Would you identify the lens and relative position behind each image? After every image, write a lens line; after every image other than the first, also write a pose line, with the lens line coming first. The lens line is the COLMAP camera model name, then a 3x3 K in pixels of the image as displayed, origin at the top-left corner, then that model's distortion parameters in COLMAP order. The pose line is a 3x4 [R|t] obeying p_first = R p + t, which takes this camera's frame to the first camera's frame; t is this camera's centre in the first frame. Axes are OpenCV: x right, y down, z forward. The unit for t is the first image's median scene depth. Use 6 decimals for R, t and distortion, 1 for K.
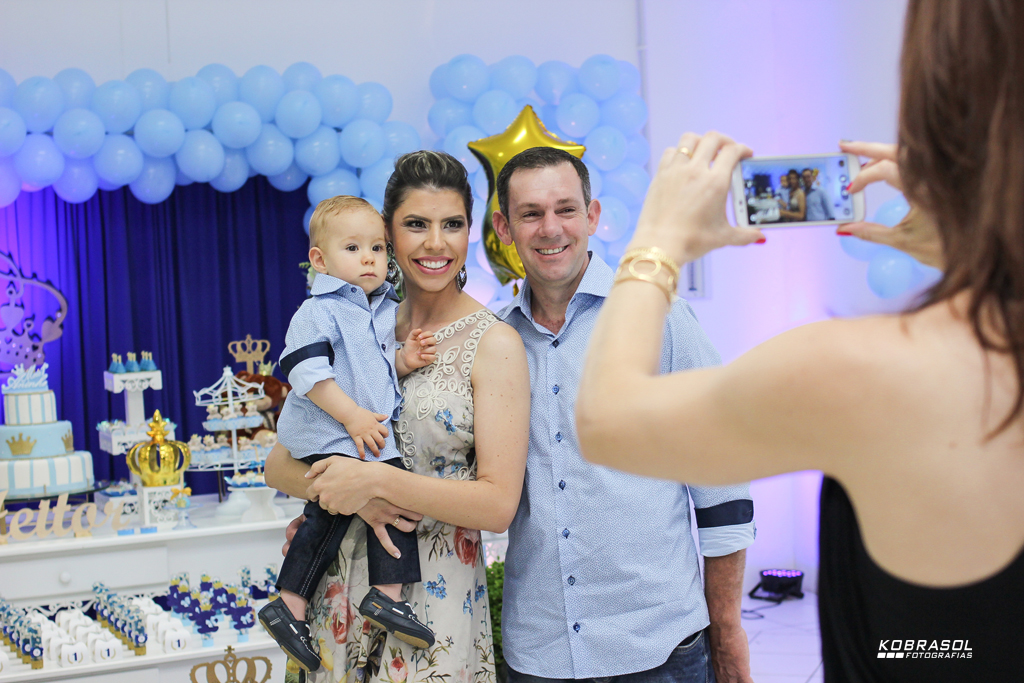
lens RADIAL K [[1659.4, 0, 512.0], [0, 1659.4, 341.5], [0, 0, 1]] dist [-0.079439, 0.076331]
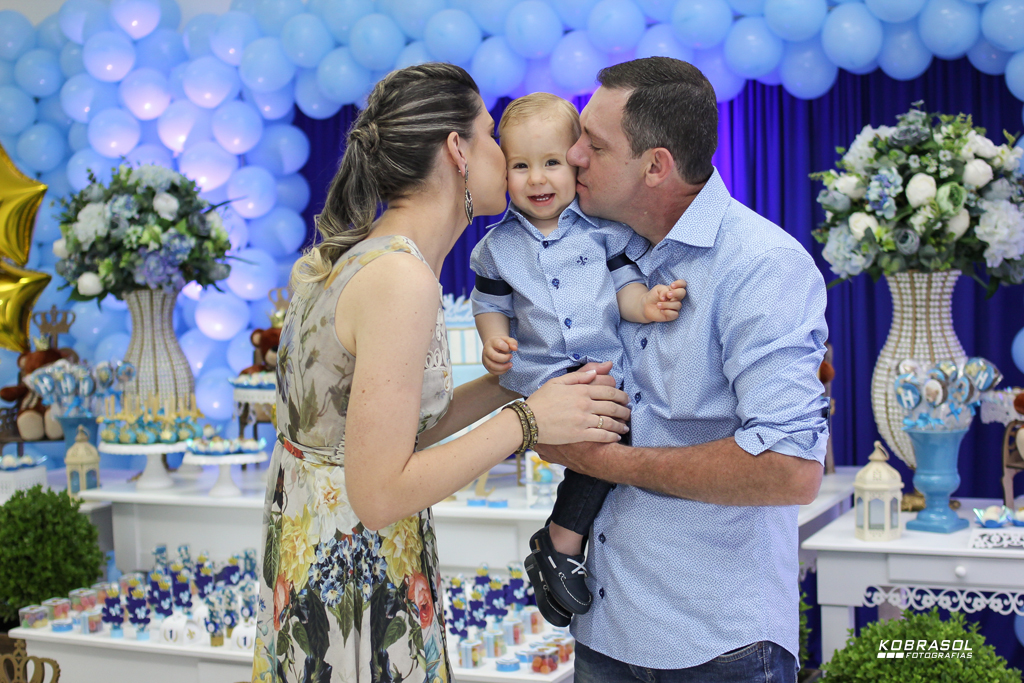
lens RADIAL K [[1659.4, 0, 512.0], [0, 1659.4, 341.5], [0, 0, 1]] dist [-0.079439, 0.076331]
pose [[0.652115, 0.065636, -0.755273, 0.340888], [-0.019028, 0.997348, 0.070244, -0.020978], [0.757881, -0.031436, 0.651635, 0.394975]]
